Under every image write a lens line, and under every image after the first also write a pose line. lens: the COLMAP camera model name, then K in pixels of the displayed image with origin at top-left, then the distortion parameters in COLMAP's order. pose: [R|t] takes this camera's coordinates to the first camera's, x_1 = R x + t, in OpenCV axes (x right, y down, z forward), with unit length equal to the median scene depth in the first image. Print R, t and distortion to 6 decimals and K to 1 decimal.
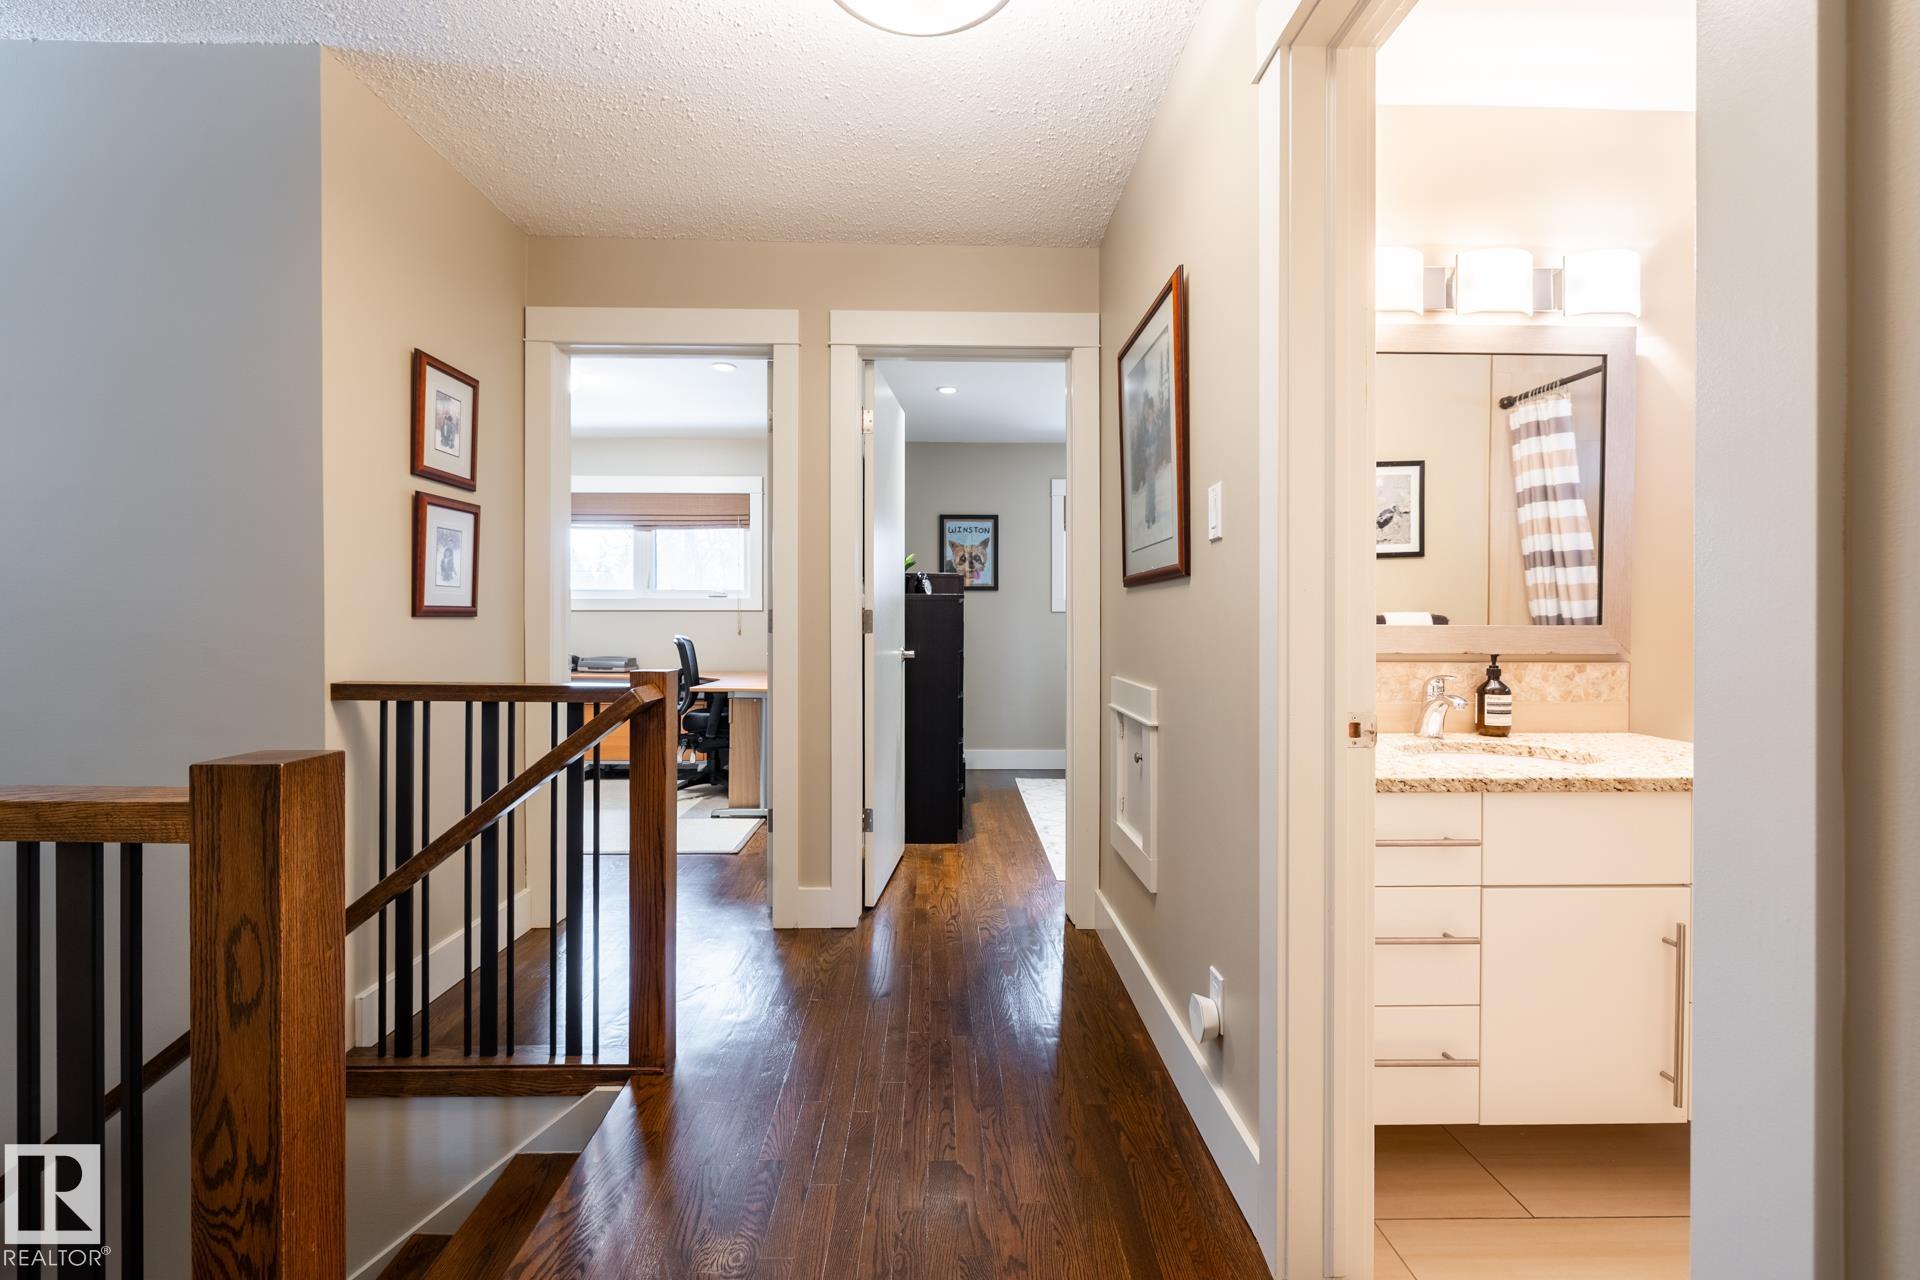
lens RADIAL K [[819.0, 0, 946.1], [0, 819.0, 628.0], [0, 0, 1]] dist [0.000667, -0.000718]
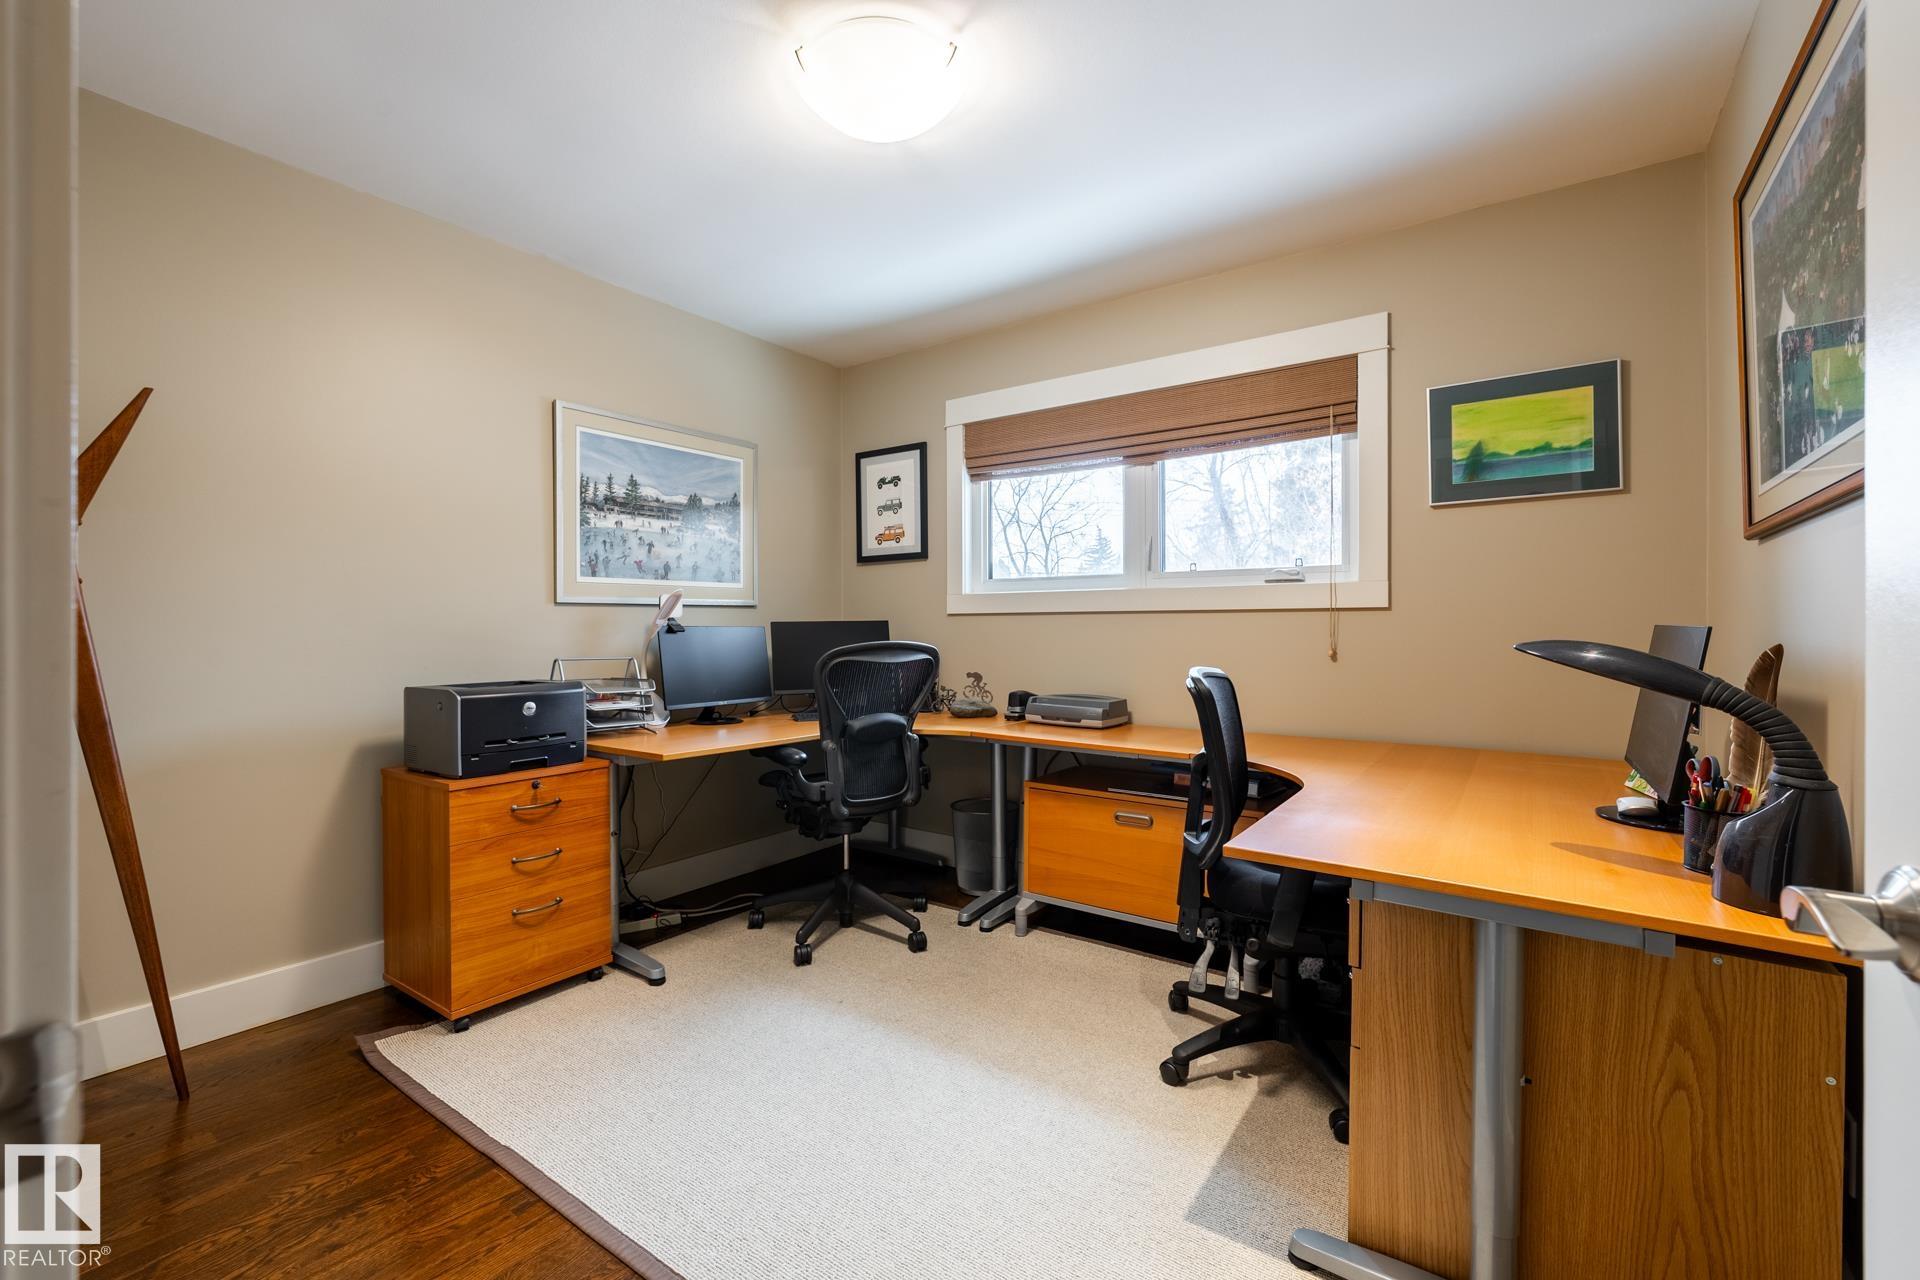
lens RADIAL K [[819.0, 0, 952.4], [0, 819.0, 631.7], [0, 0, 1]] dist [0.000667, -0.000718]
pose [[0.809457, 0.000748, -0.587178, -0.149316], [-0.001487, 0.999999, -0.000777, -0.007603], [0.587177, 0.001502, 0.809457, 0.480996]]
